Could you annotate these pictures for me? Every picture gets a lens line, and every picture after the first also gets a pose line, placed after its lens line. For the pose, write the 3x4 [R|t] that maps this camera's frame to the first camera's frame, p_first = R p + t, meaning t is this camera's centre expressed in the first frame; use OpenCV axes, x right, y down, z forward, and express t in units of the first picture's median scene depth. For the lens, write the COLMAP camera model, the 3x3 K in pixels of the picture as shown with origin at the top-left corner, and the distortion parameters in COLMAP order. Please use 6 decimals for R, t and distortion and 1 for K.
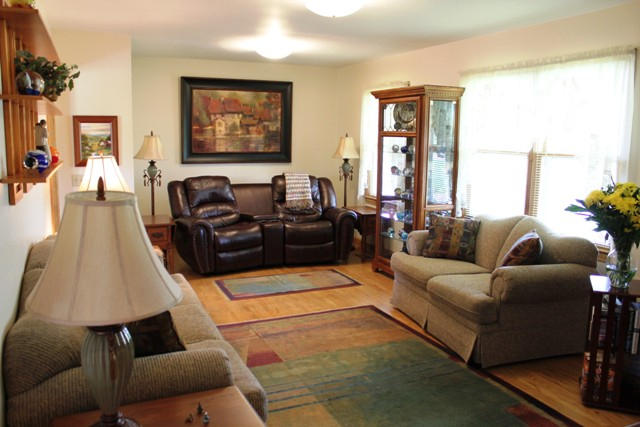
lens RADIAL K [[537.3, 0, 321.1], [0, 537.3, 214.1], [0, 0, 1]] dist [-0.146626, 0.126184]
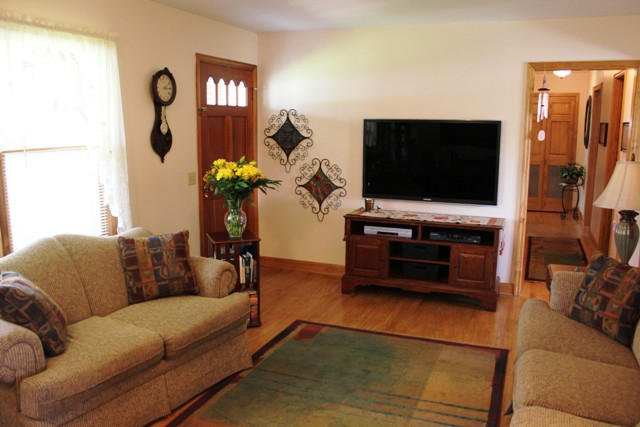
lens RADIAL K [[537.3, 0, 320.8], [0, 537.3, 213.8], [0, 0, 1]] dist [-0.146626, 0.126184]
pose [[-0.704852, -0.140290, 0.695344, -0.422151], [0.079740, 0.958365, 0.274187, -0.223162], [-0.704859, 0.248708, -0.664318, 1.395766]]
